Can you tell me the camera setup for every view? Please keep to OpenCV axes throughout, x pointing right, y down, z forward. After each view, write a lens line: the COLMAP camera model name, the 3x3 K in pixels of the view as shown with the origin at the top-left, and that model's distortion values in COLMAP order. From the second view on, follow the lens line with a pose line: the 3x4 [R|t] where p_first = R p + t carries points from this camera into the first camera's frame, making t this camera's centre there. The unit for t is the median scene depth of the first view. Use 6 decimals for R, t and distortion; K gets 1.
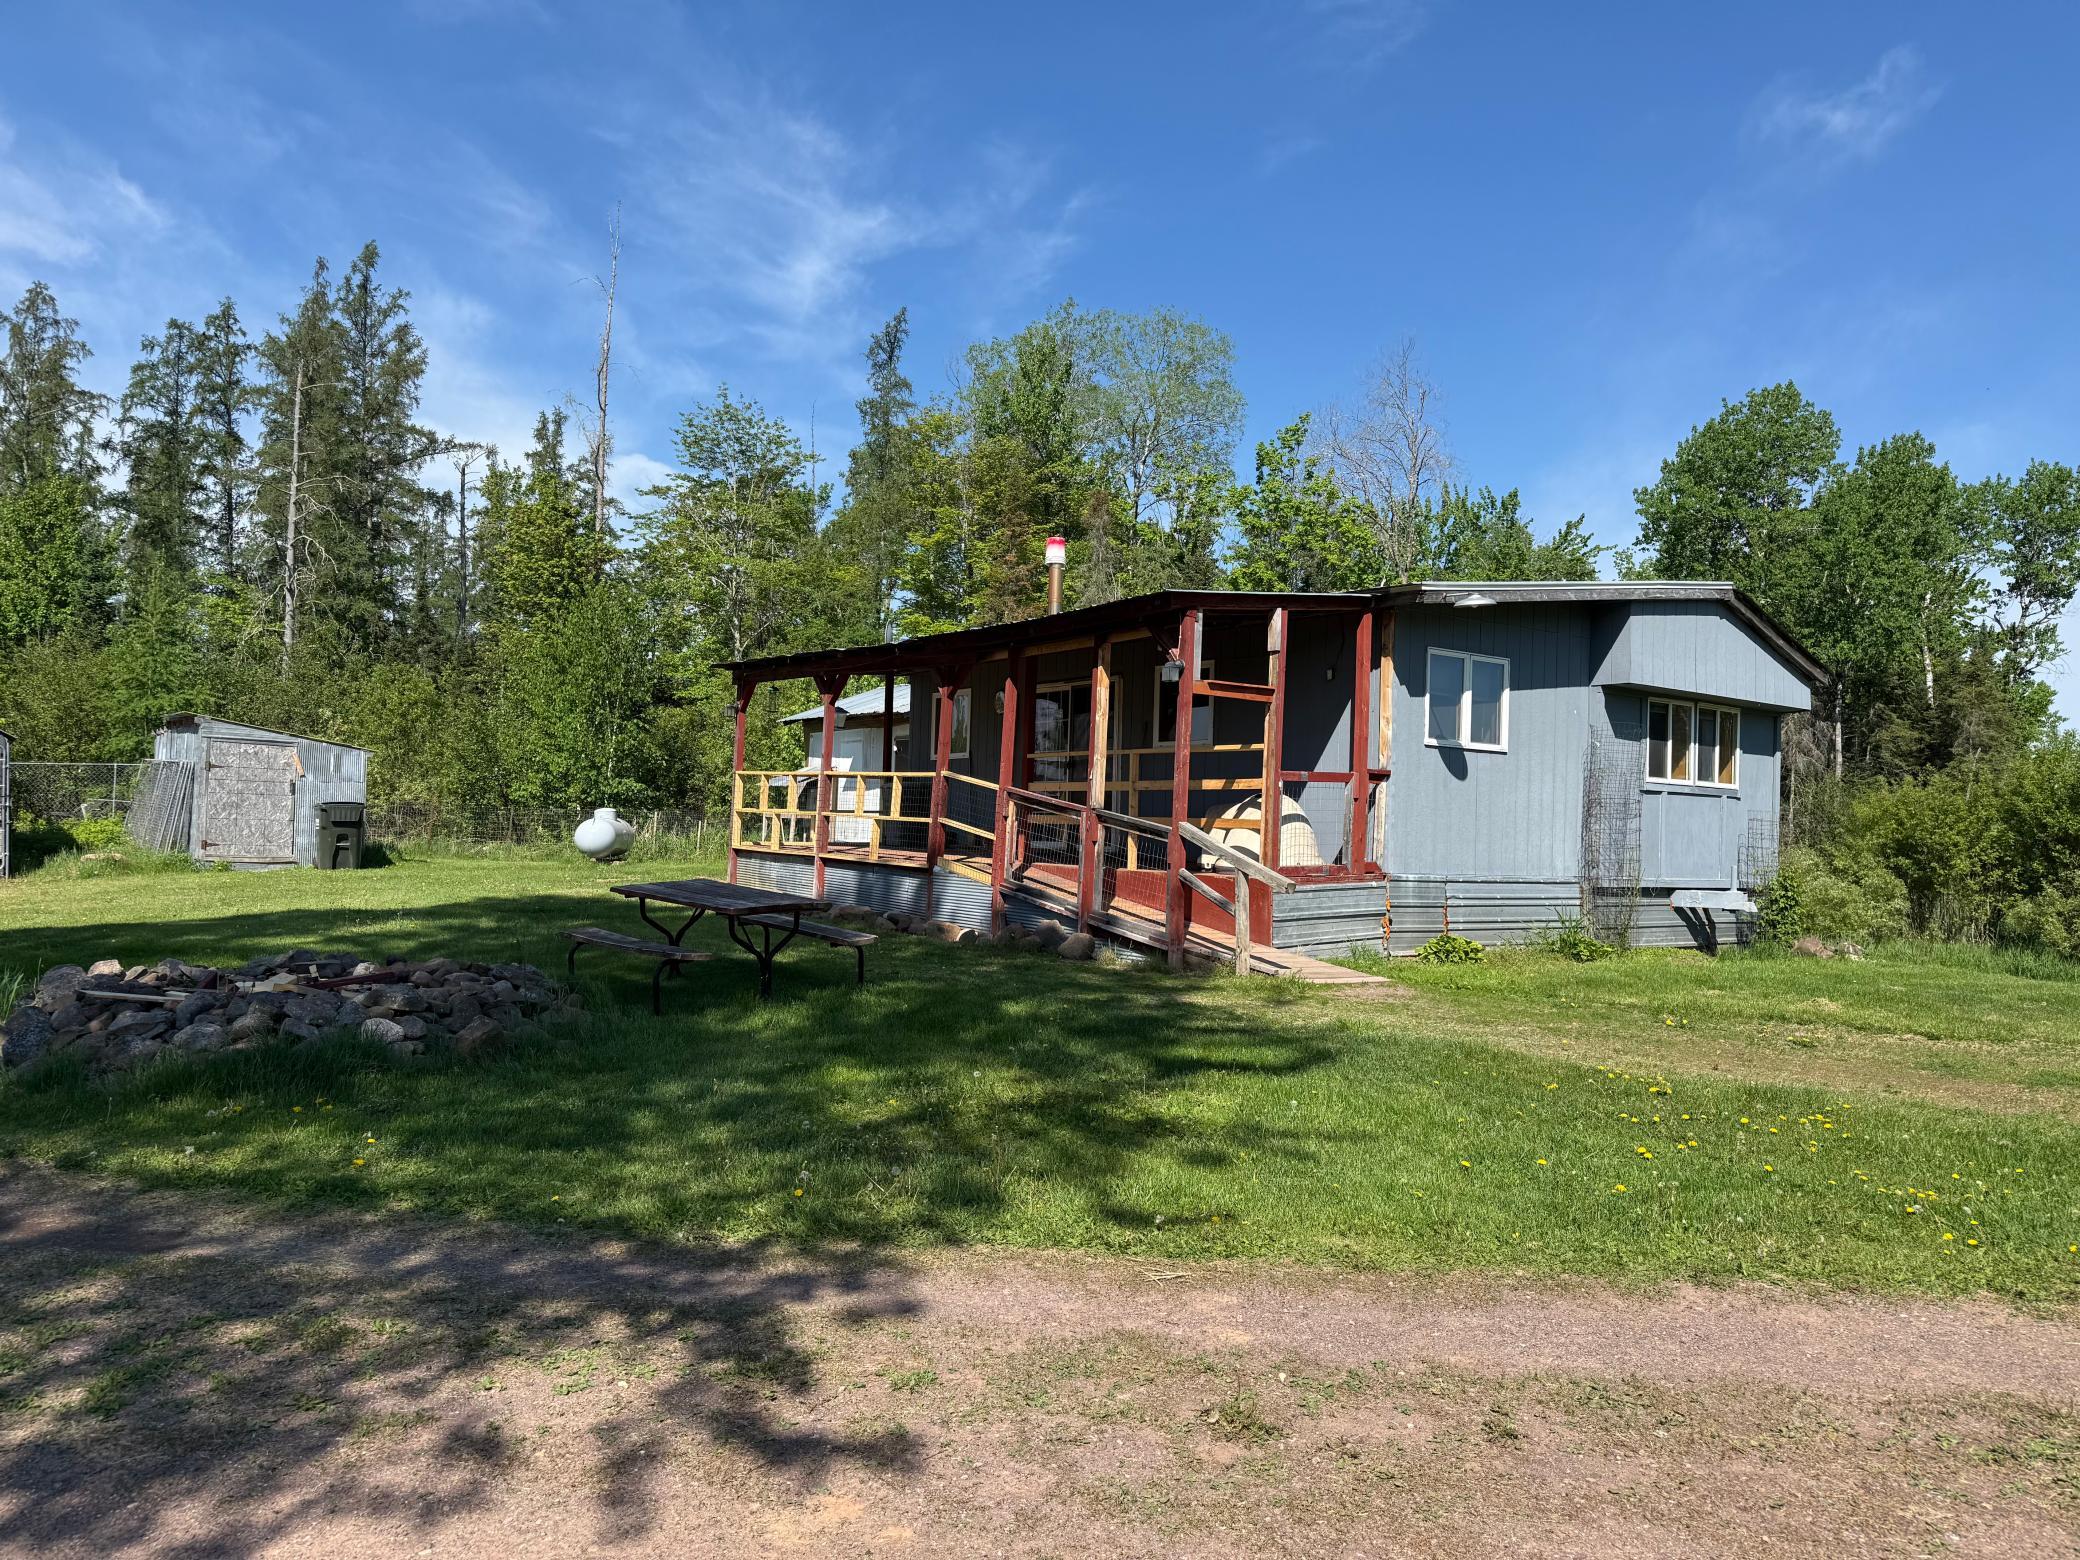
lens RADIAL K [[1548.0, 0, 1040.0], [0, 1548.0, 780.0], [0, 0, 1]] dist [0.087041, -0.109286]
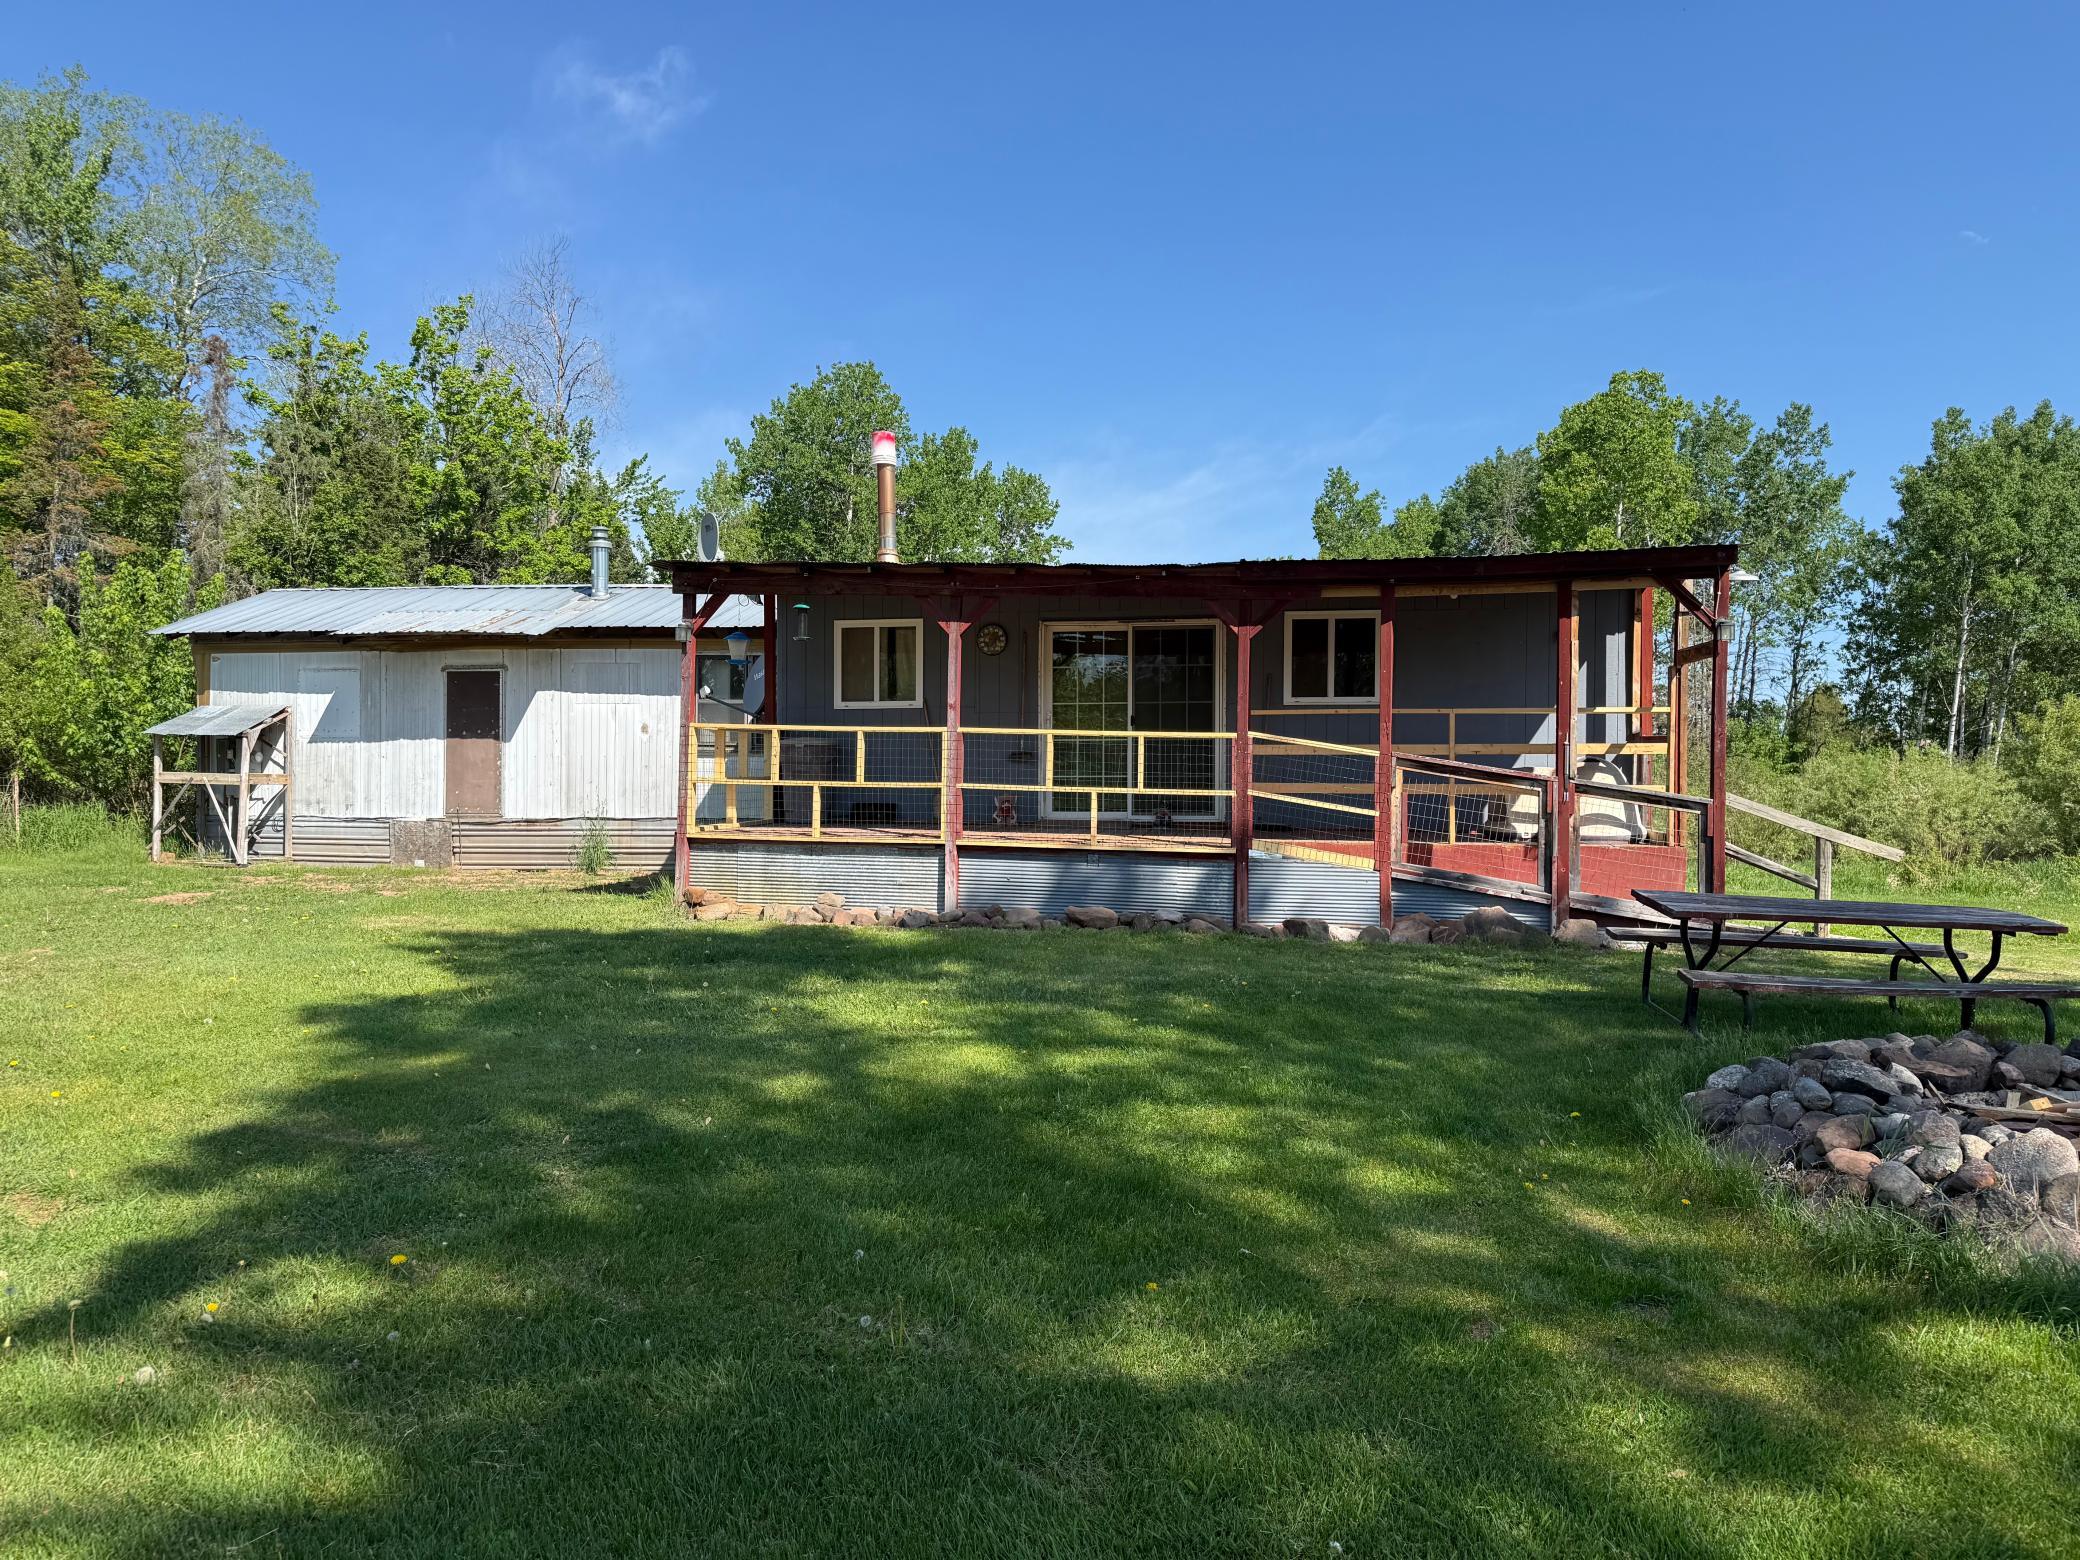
lens RADIAL K [[1548.0, 0, 1040.0], [0, 1548.0, 780.0], [0, 0, 1]] dist [0.087041, -0.109286]
pose [[0.698432, -0.016128, 0.715495, -0.628955], [-0.011637, 0.999358, 0.033886, -0.005702], [-0.715582, -0.031994, 0.697796, 0.463034]]
